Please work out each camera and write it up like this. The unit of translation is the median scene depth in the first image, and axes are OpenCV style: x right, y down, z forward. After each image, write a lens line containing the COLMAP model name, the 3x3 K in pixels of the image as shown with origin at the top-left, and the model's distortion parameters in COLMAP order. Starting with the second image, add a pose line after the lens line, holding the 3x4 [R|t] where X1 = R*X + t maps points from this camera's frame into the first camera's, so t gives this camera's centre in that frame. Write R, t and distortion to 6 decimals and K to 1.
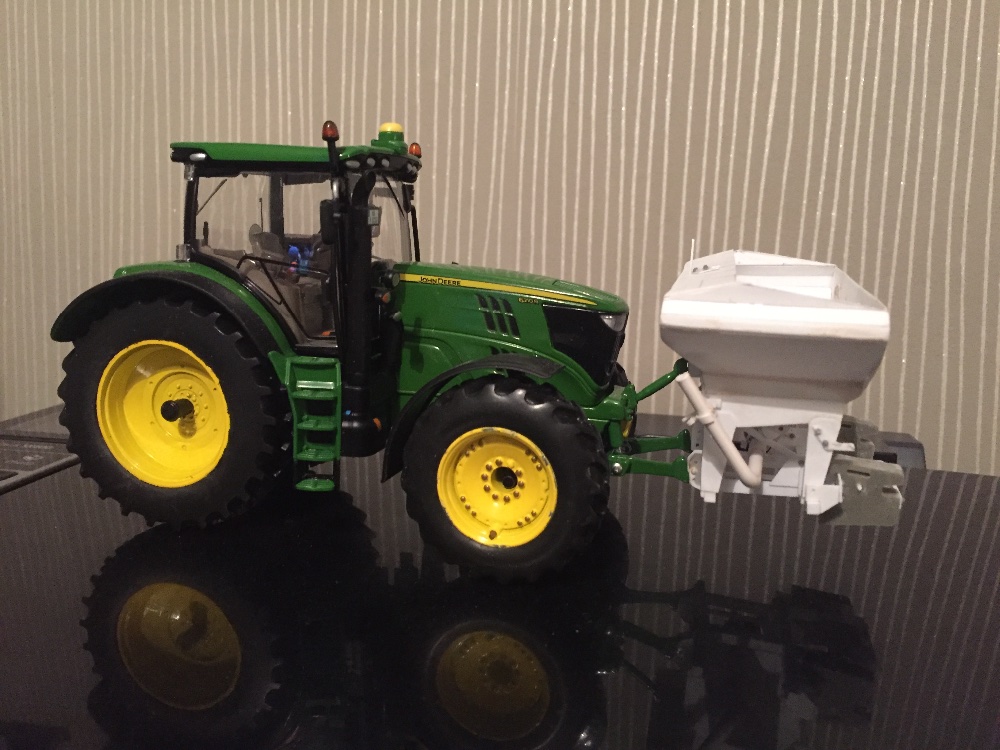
lens RADIAL K [[863.1, 0, 498.0], [0, 863.1, 374.3], [0, 0, 1]] dist [0.085229, -0.138676]
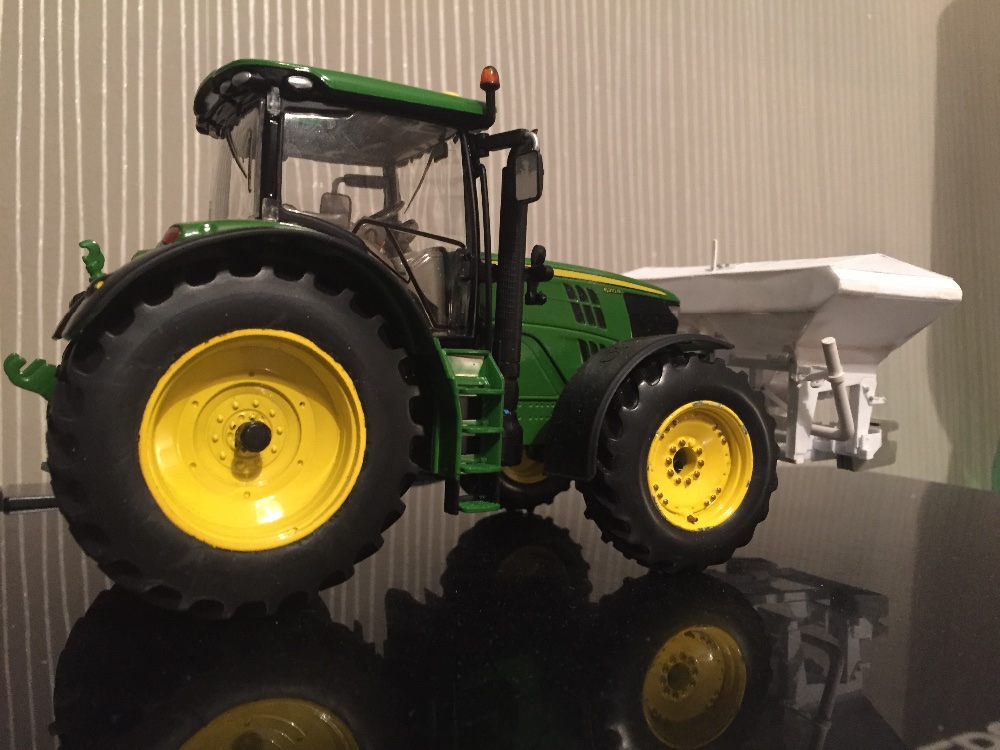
lens RADIAL K [[863.1, 0, 498.0], [0, 863.1, 374.3], [0, 0, 1]] dist [0.085229, -0.138676]
pose [[0.735019, -0.025693, 0.677559, -0.738927], [0.118933, 0.988675, -0.091529, 0.083547], [-0.667534, 0.147860, 0.729751, 0.392507]]
